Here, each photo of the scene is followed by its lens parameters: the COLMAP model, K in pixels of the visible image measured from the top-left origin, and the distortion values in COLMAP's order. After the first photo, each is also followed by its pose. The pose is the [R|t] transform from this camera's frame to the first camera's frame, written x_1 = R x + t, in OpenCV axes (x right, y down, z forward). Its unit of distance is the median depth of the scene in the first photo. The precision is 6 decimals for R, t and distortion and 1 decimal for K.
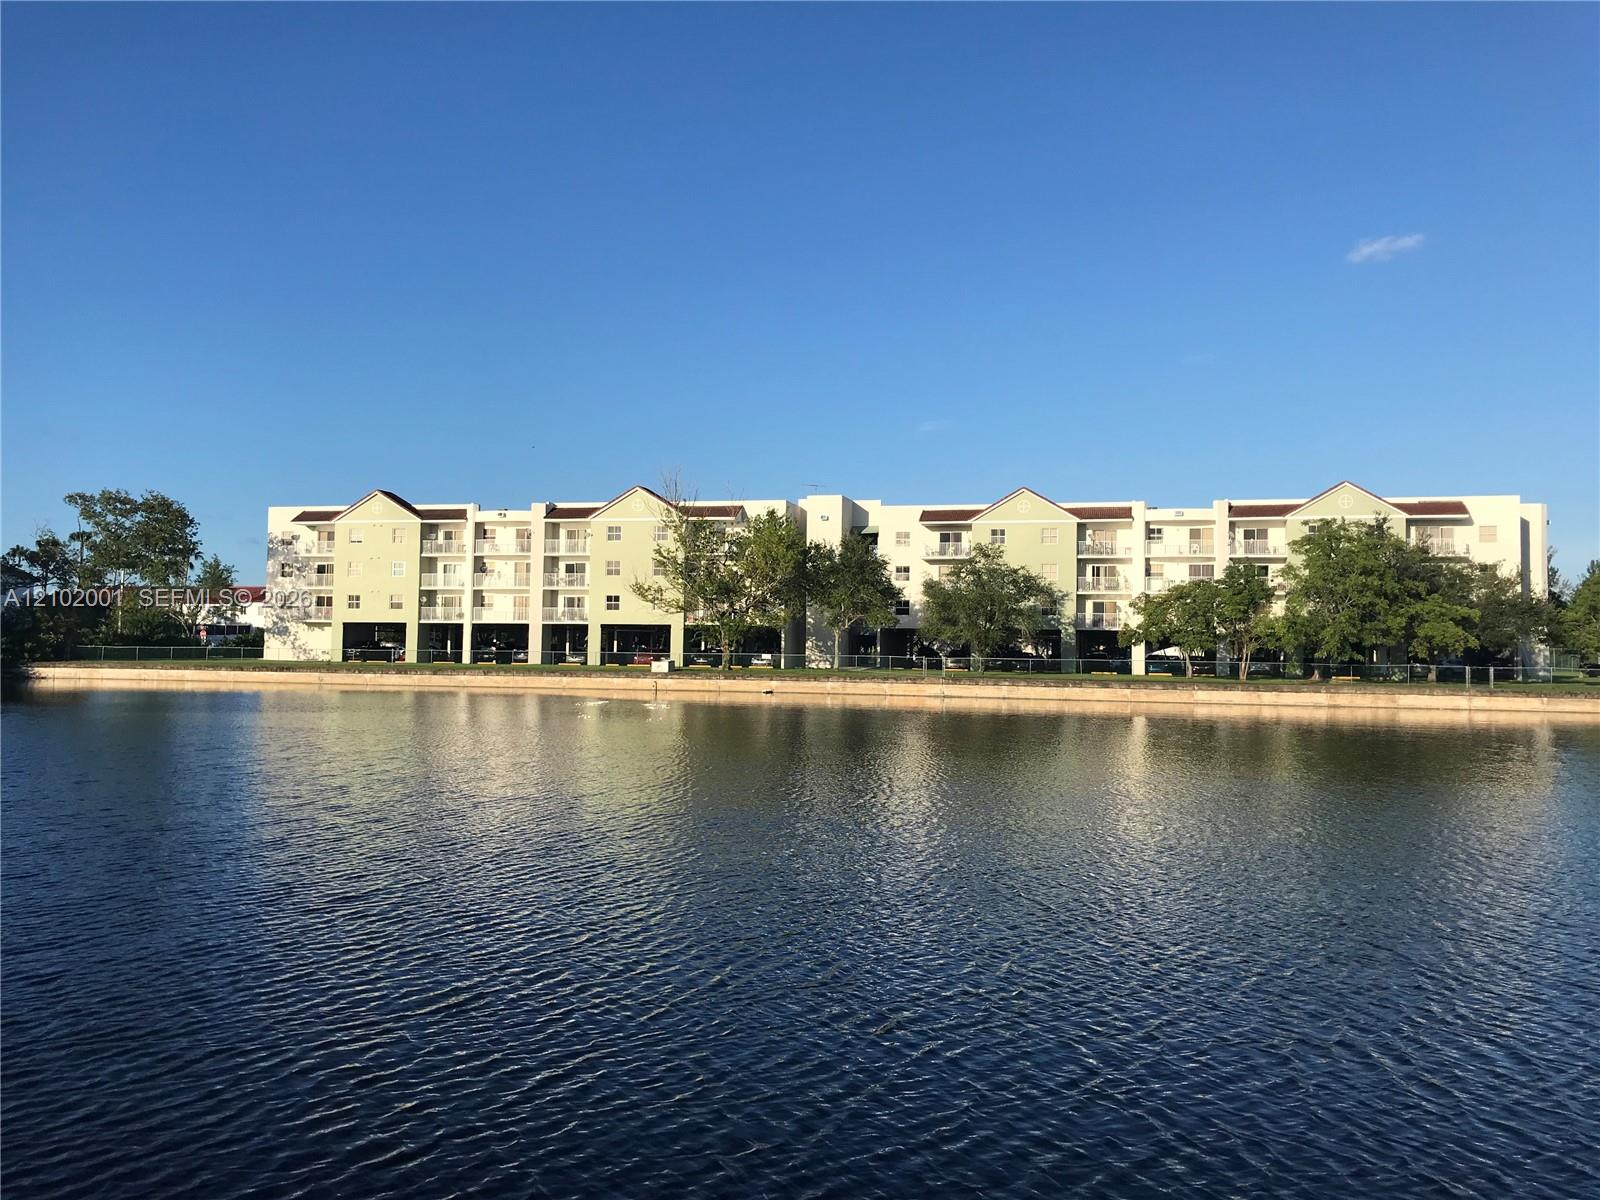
lens RADIAL K [[1314.9, 0, 803.0], [0, 1314.9, 594.1], [0, 0, 1]] dist [0.056236, -0.018141]
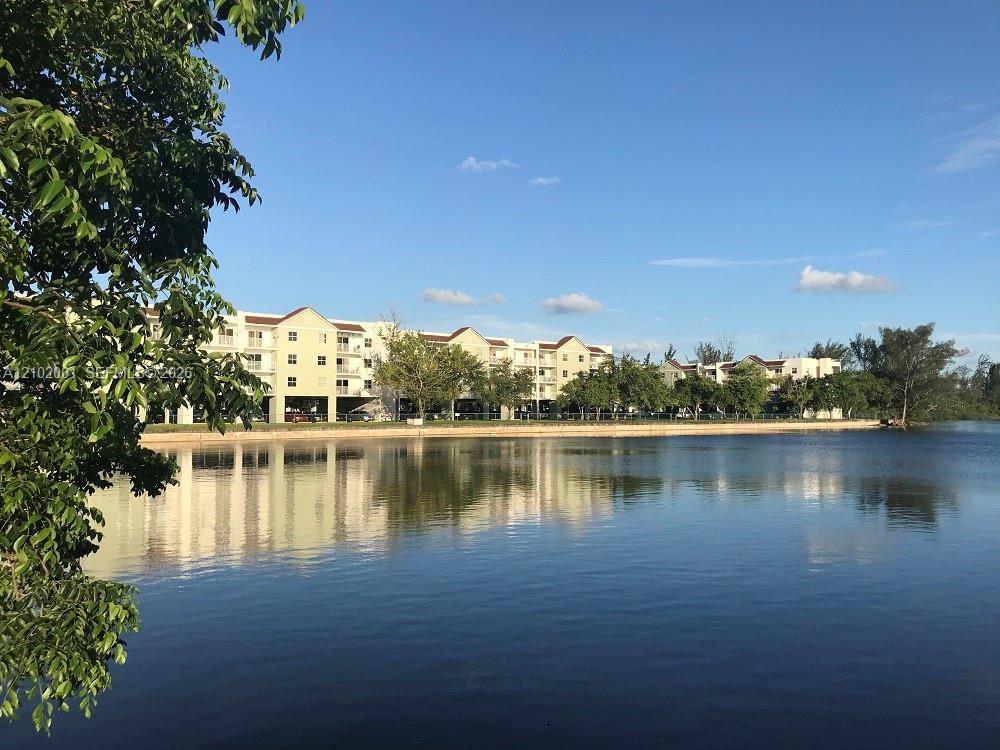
lens RADIAL K [[821.8, 0, 503.8], [0, 821.8, 376.4], [0, 0, 1]] dist [0.056236, -0.018141]
pose [[0.556070, 0.020855, 0.830874, -0.883649], [-0.030948, 0.999511, -0.004375, -0.003084], [-0.830559, -0.023281, 0.556443, 0.278707]]
